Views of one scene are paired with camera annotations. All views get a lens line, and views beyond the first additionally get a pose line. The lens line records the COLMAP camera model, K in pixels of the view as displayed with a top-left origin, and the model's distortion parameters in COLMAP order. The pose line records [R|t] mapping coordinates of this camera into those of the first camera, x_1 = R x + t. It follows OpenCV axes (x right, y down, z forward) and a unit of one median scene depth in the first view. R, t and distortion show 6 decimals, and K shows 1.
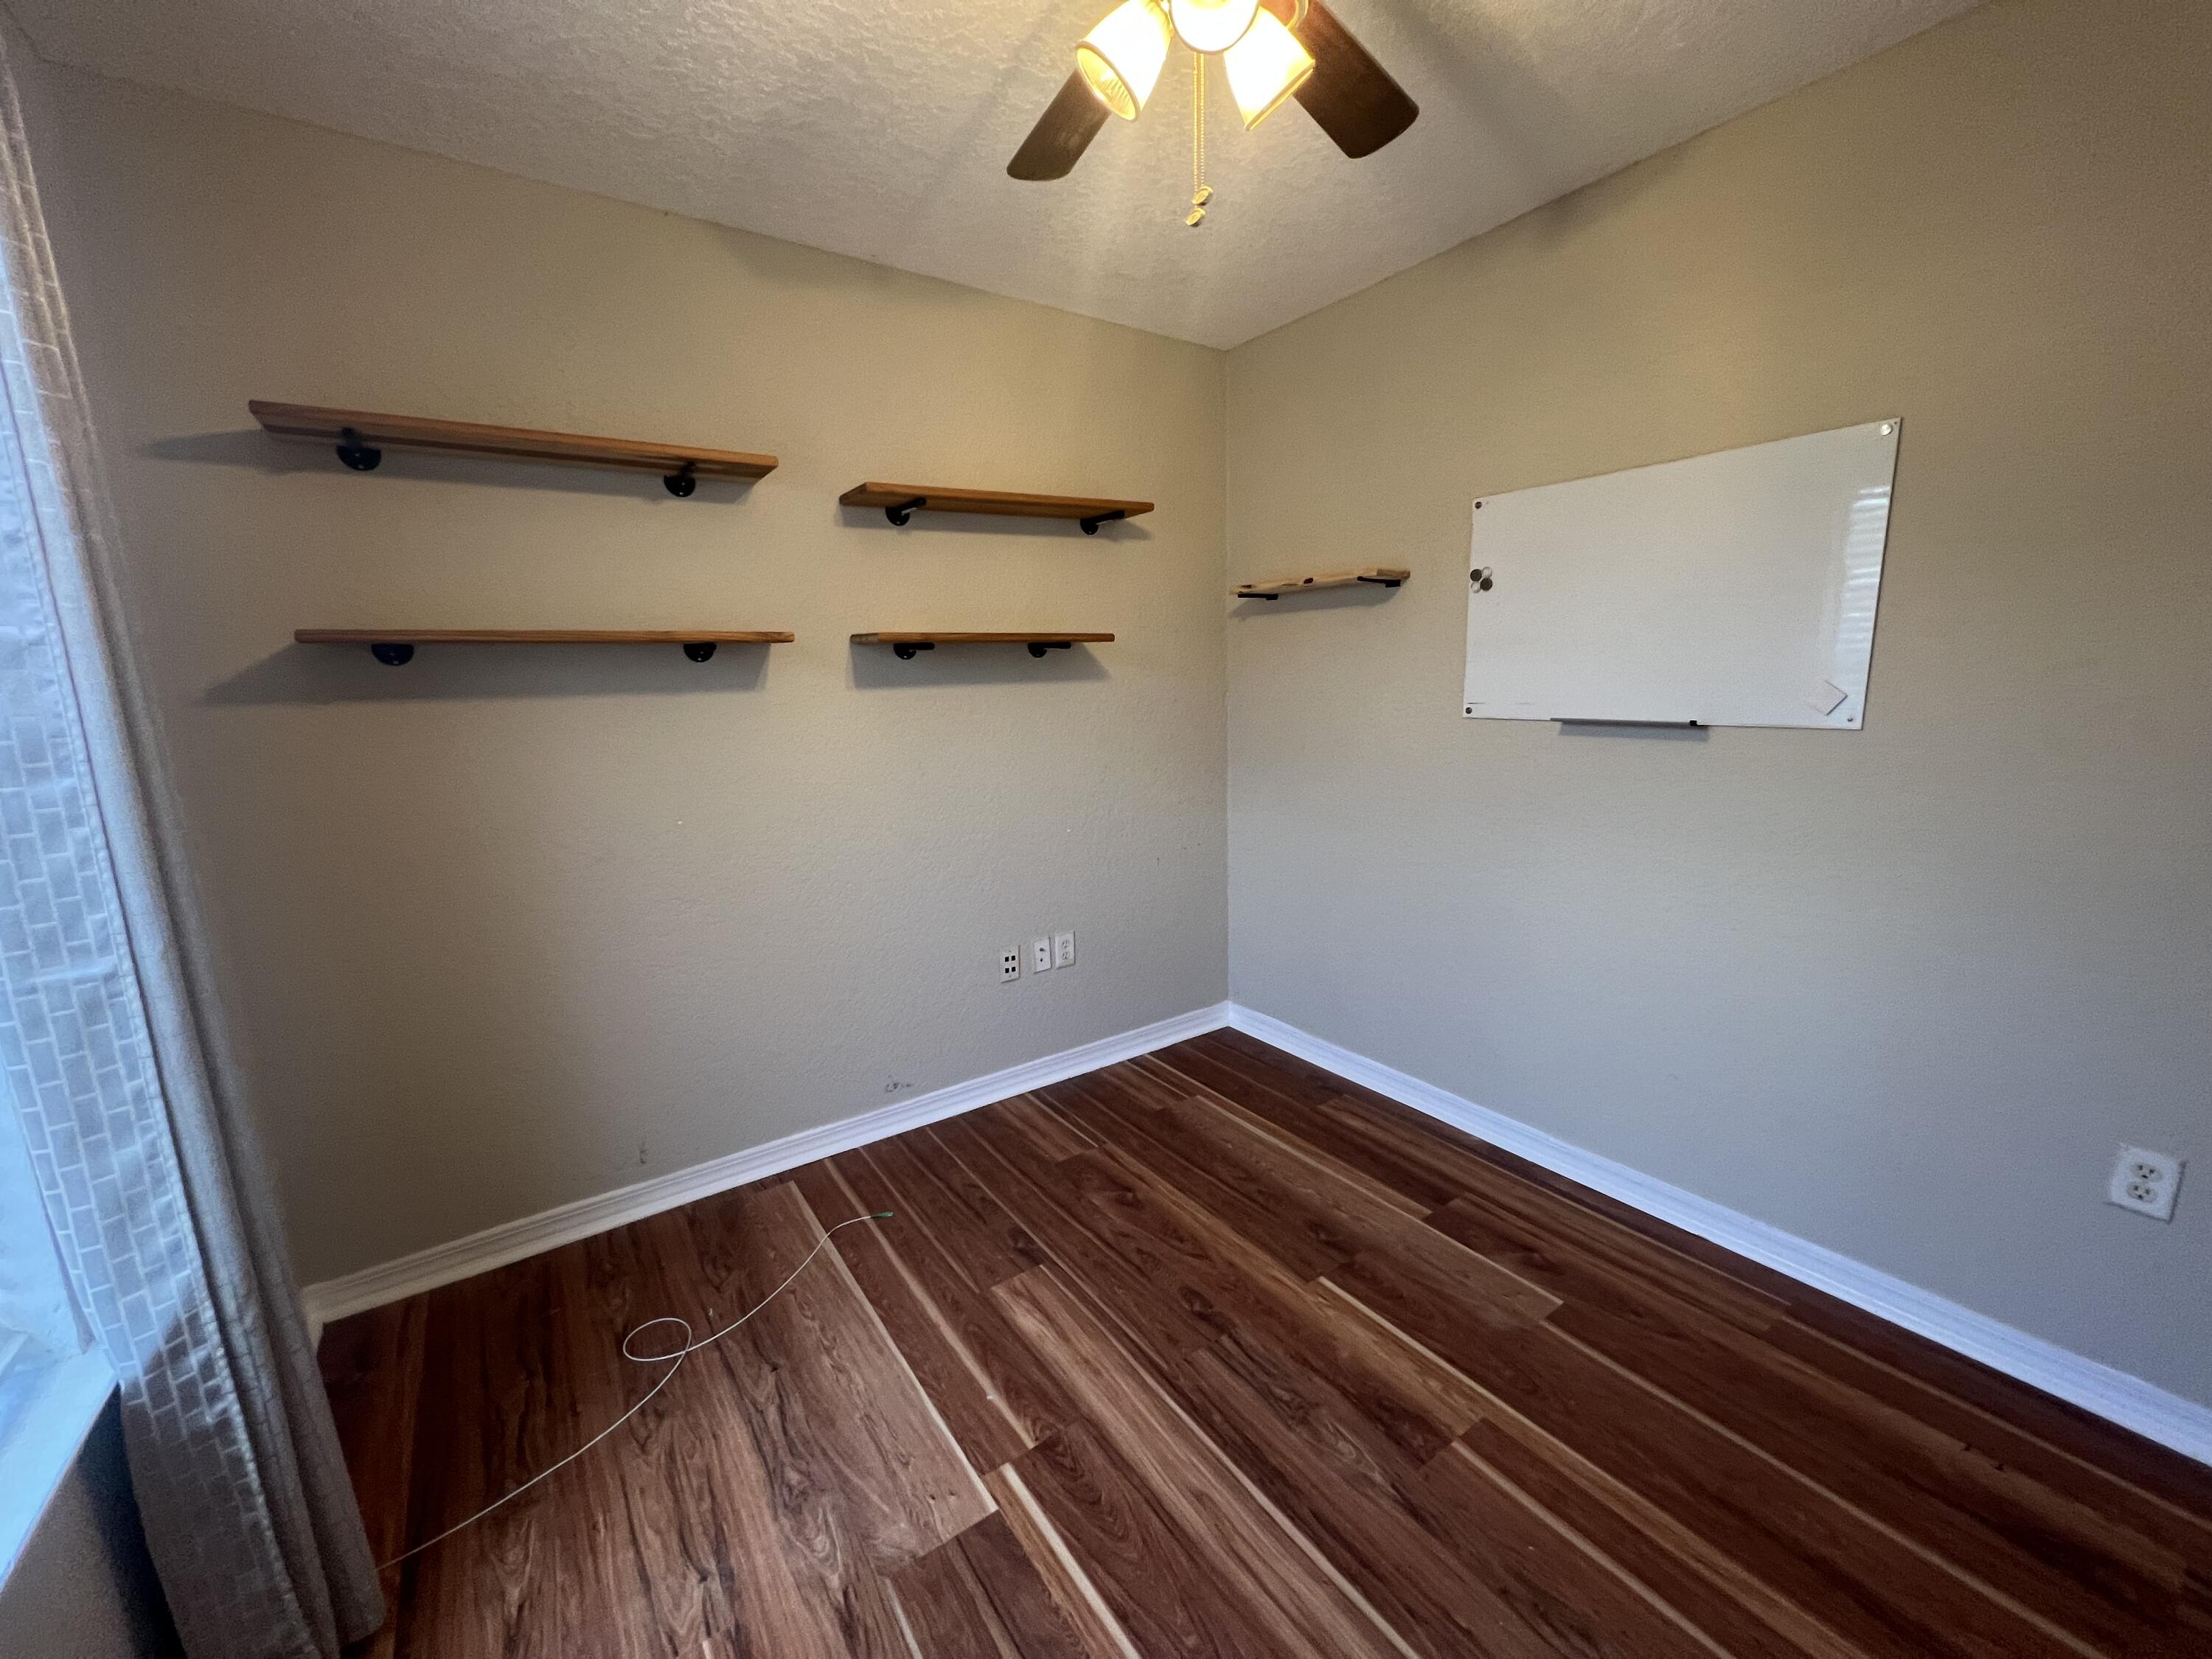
lens RADIAL K [[885.1, 0, 1101.4], [0, 885.1, 838.1], [0, 0, 1]] dist [-0.001865, 0.000541]
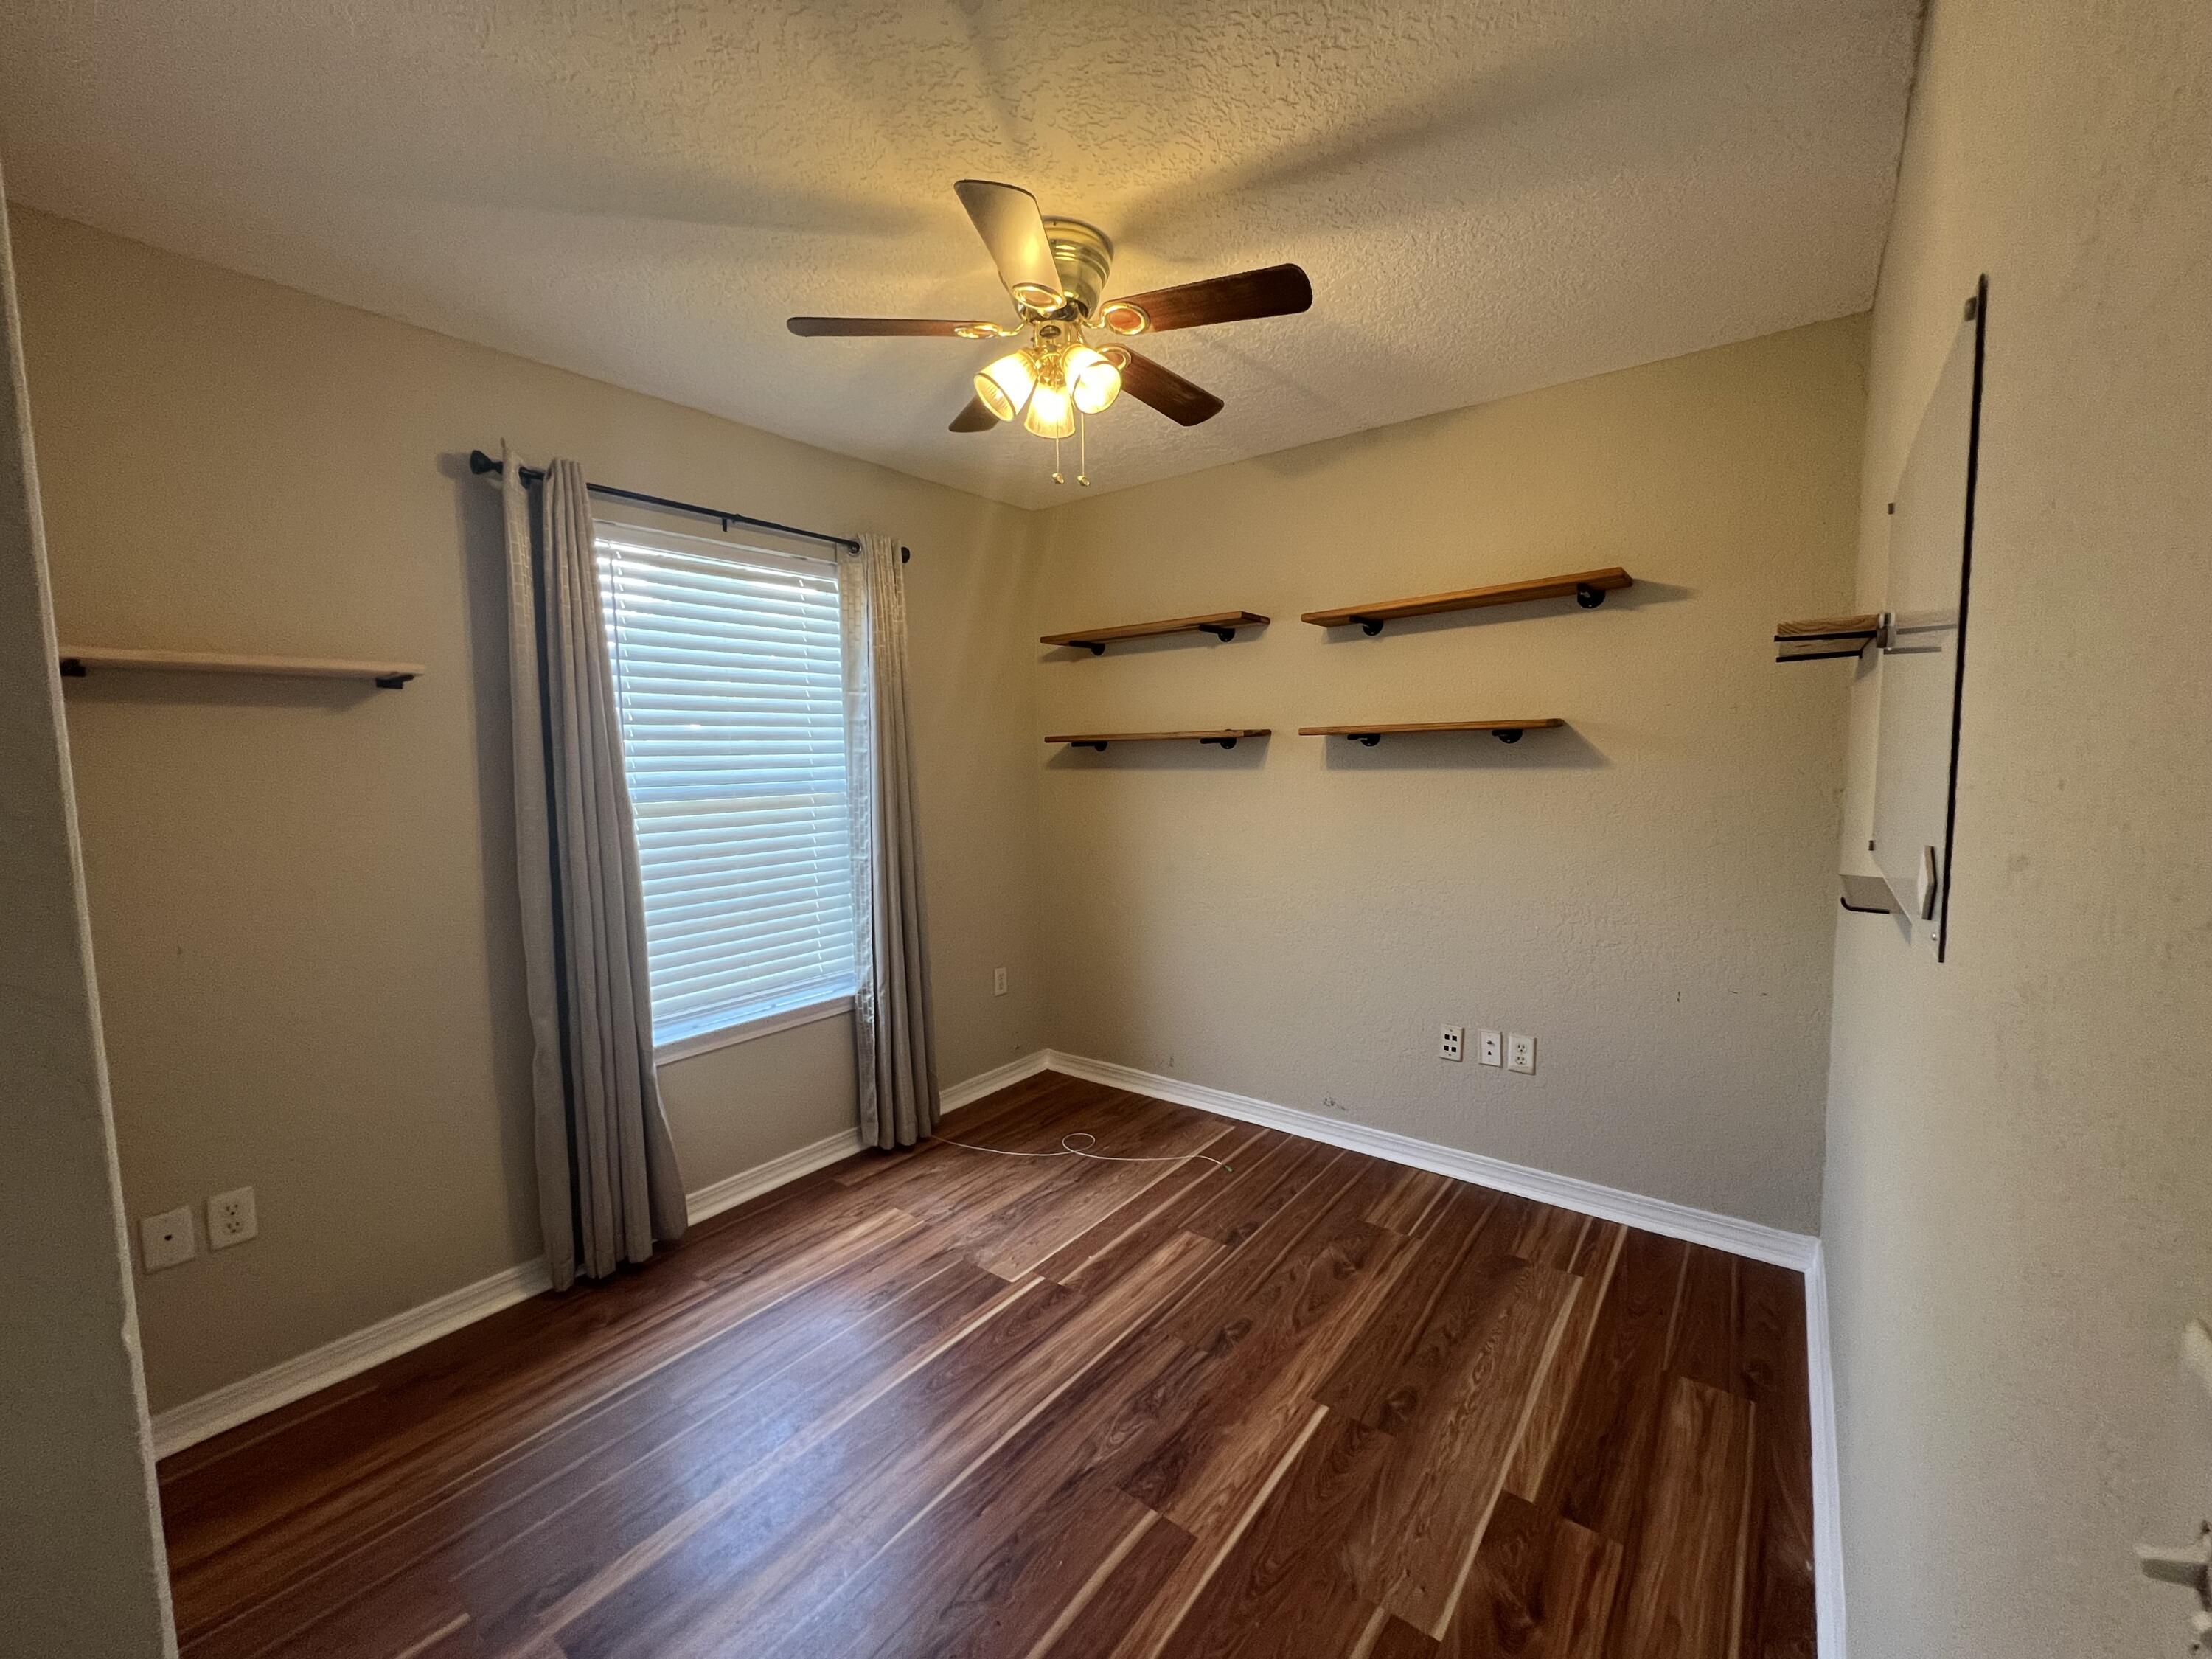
lens RADIAL K [[884.9, 0, 1104.6], [0, 884.9, 837.6], [0, 0, 1]] dist [-0.001979, 0.000685]
pose [[0.301619, 0.112836, -0.946728, 1.044490], [-0.163022, 0.984453, 0.065395, -0.133583], [0.939388, 0.134614, 0.315325, 0.409801]]
